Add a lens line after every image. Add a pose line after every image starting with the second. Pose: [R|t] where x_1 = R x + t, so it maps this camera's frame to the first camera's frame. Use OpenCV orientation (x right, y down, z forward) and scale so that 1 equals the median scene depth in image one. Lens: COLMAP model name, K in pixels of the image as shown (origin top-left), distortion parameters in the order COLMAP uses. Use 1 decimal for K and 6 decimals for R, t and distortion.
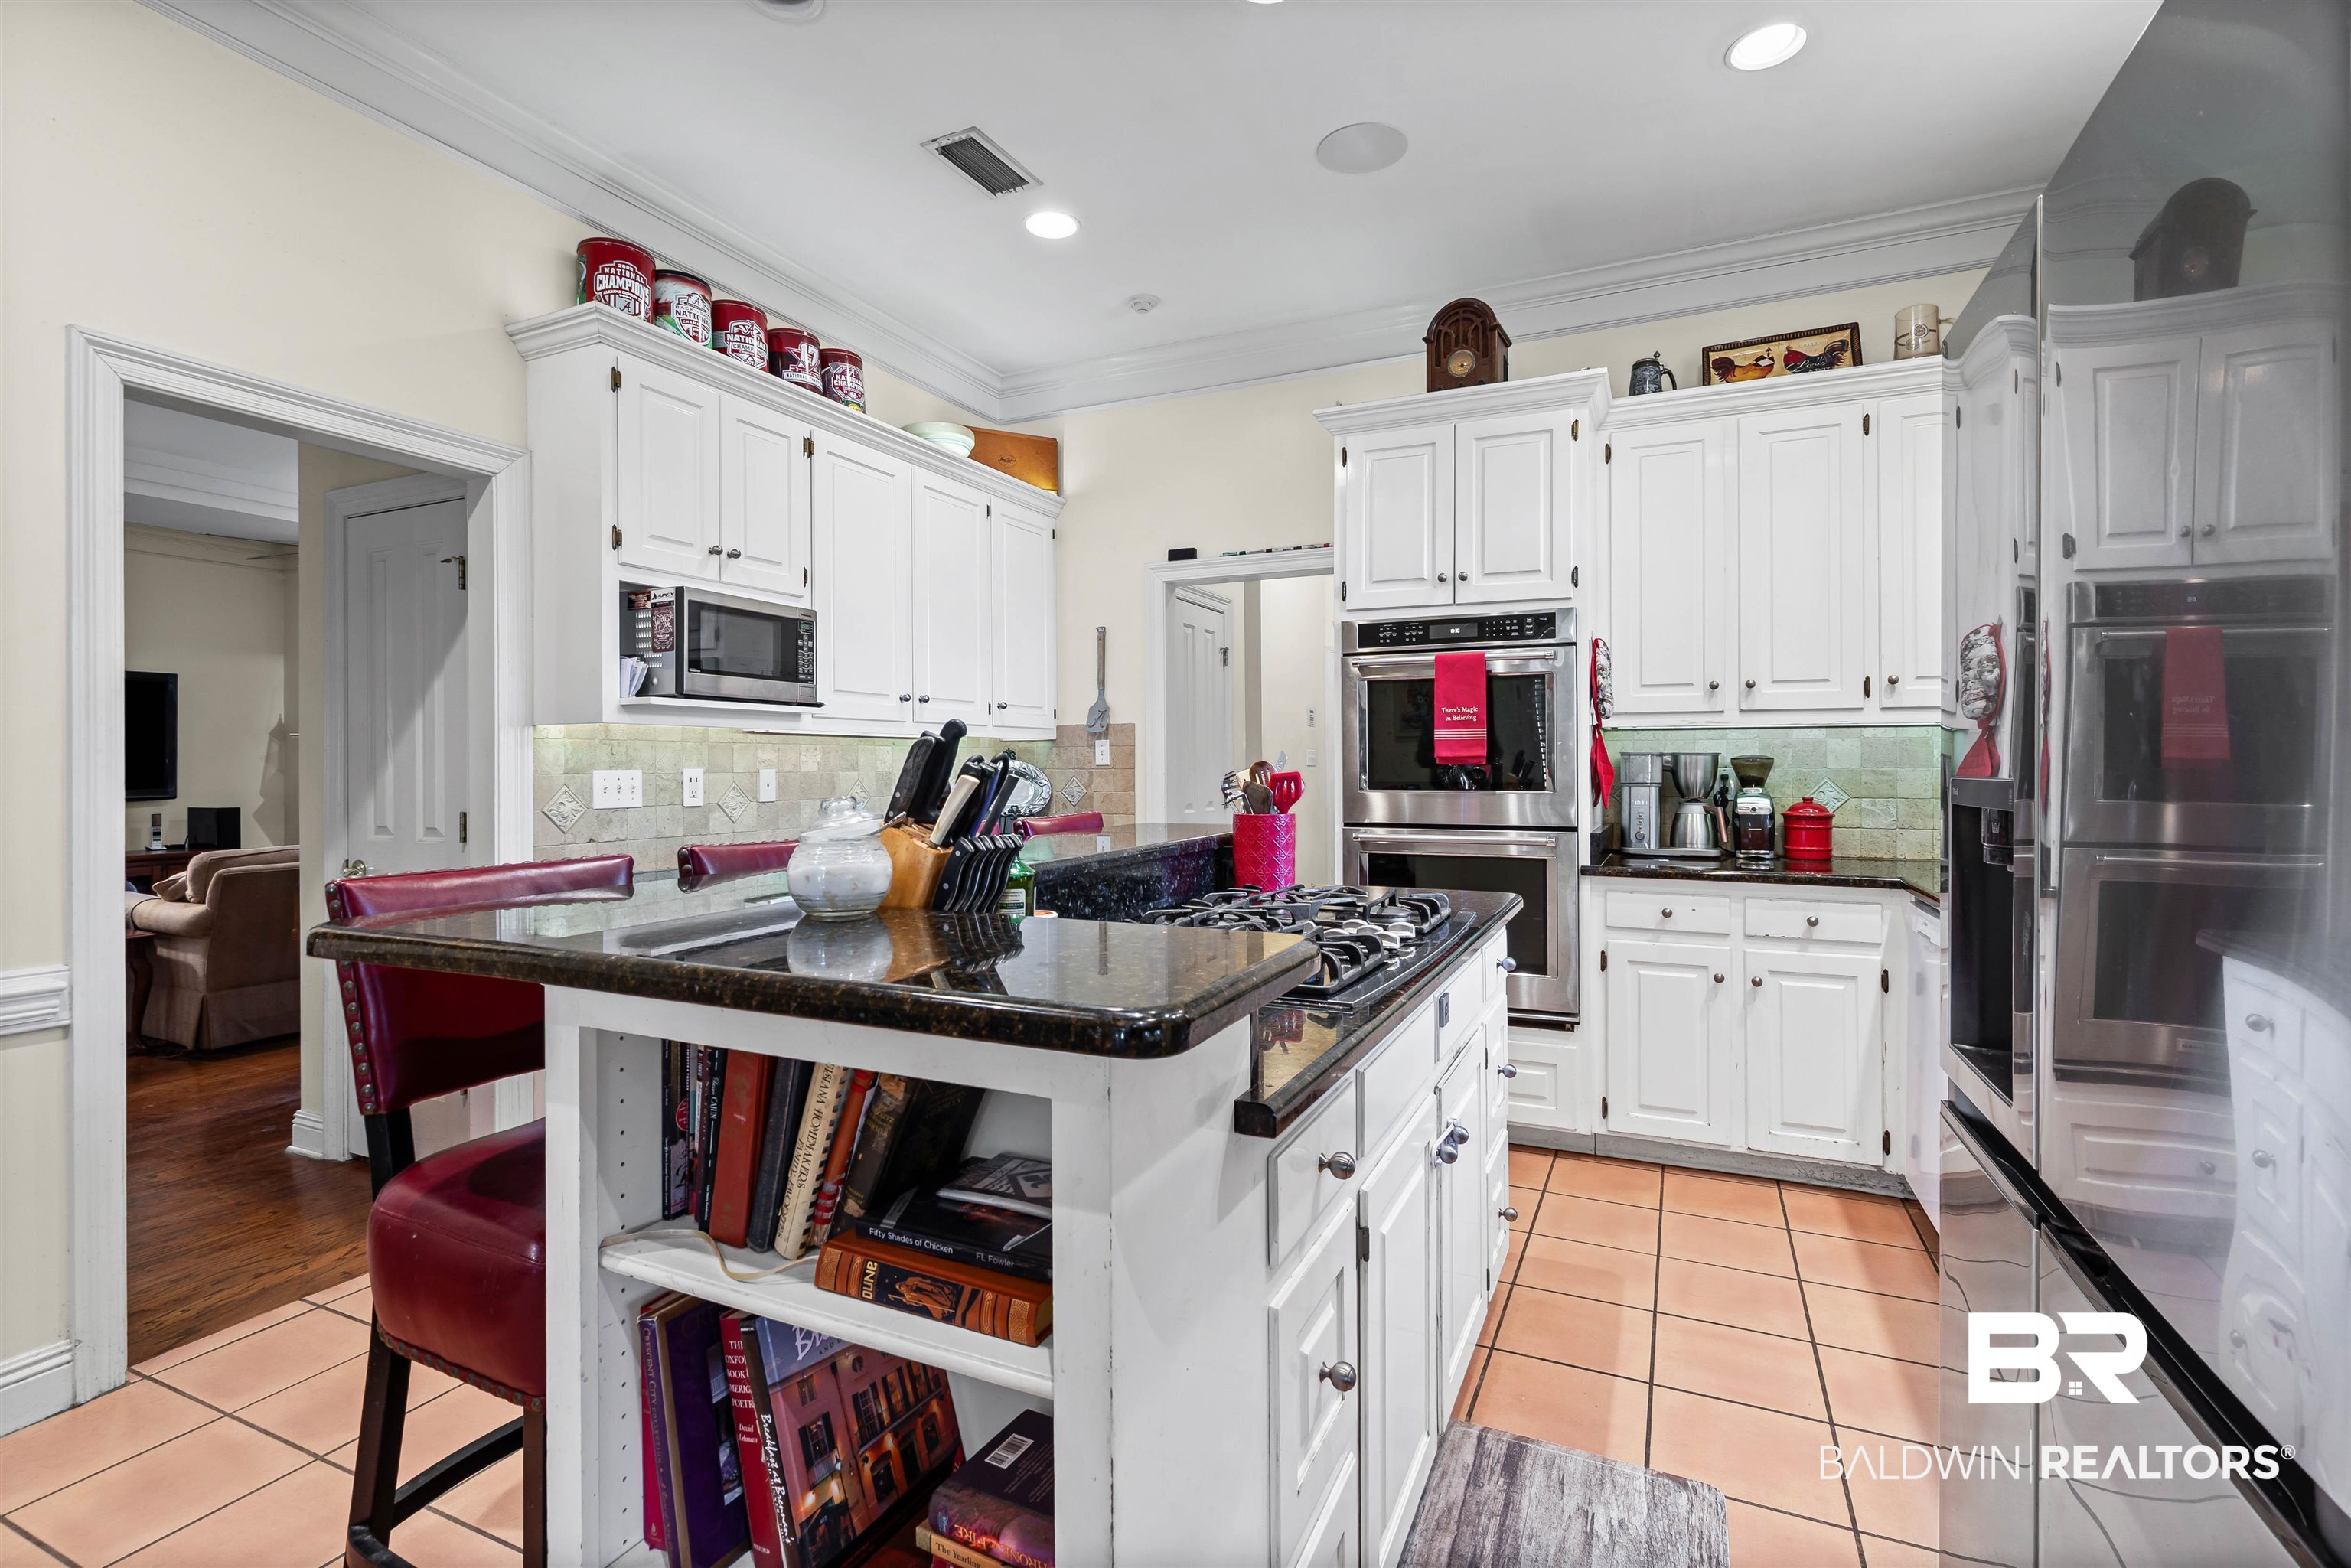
lens RADIAL K [[1087.8, 0, 1175.5], [0, 1087.8, 784.0], [0, 0, 1]] dist [0.001018, 0.000095]
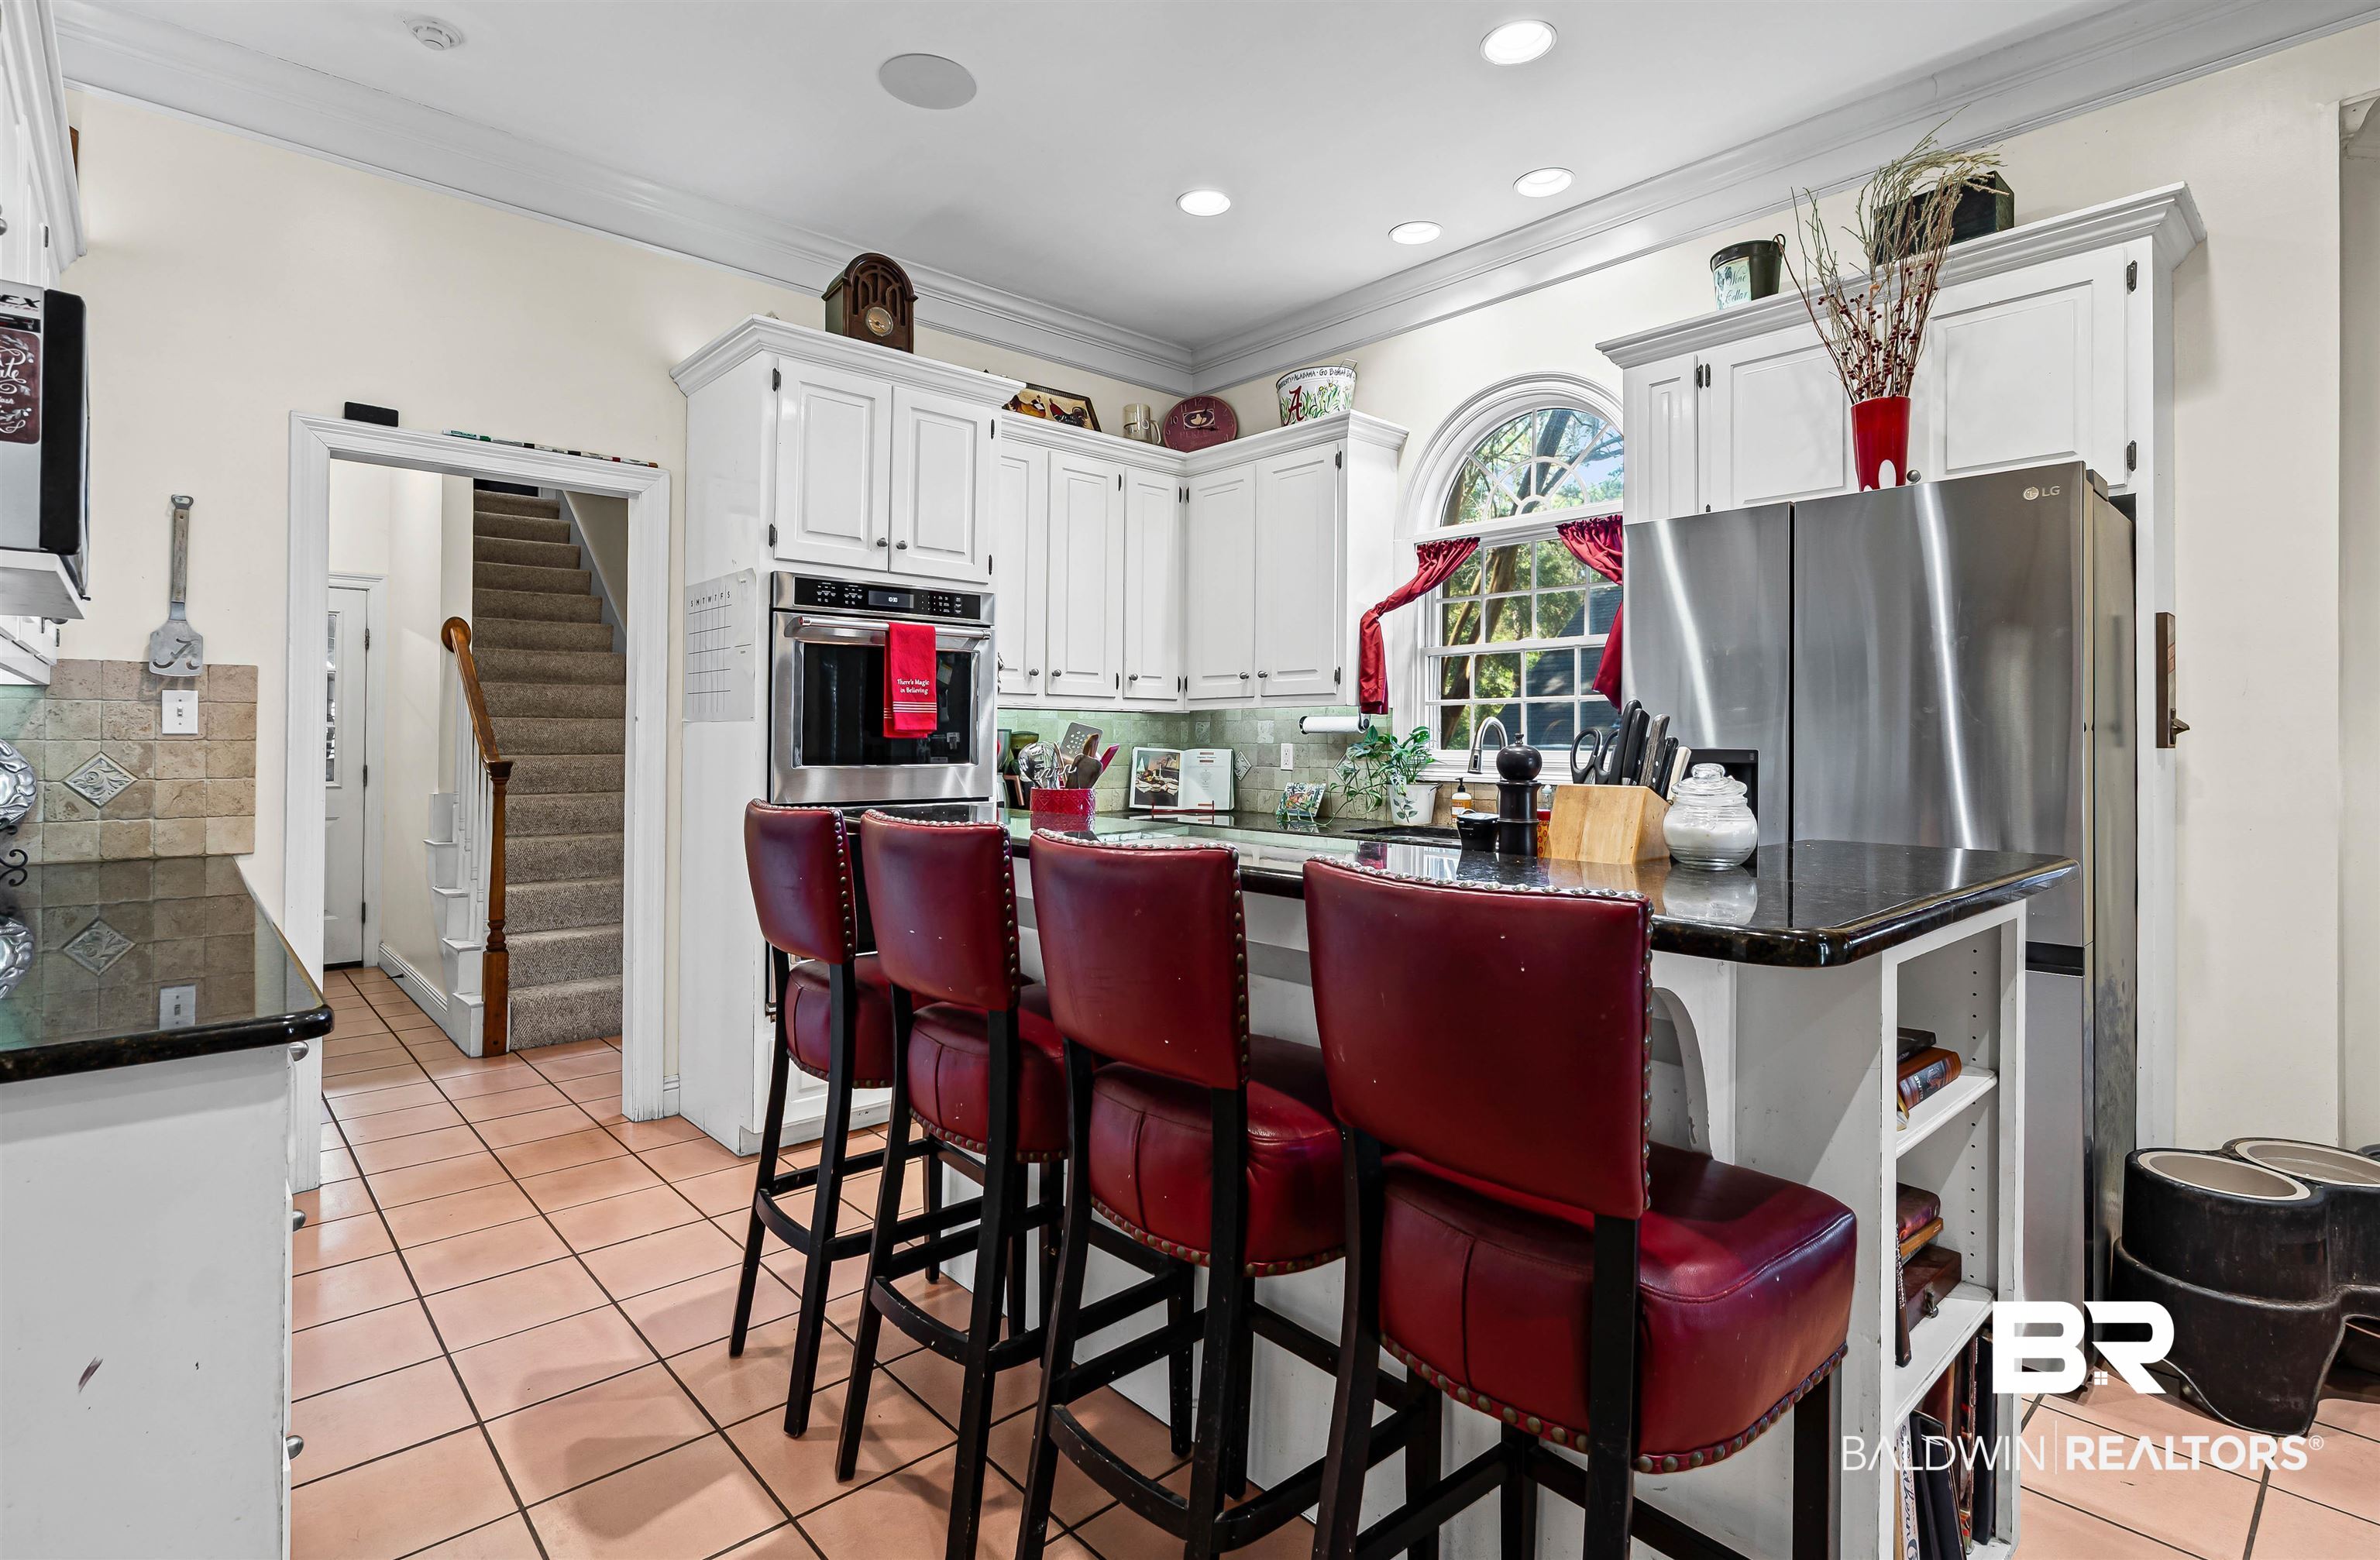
lens RADIAL K [[1120.1, 0, 1160.6], [0, 1120.1, 755.3], [0, 0, 1]] dist [-0.002407, 0.000042]
pose [[0.394604, -0.016551, 0.918702, -0.554050], [0.006187, 0.999863, 0.015356, -0.015833], [-0.918830, -0.000376, 0.394653, 0.379379]]
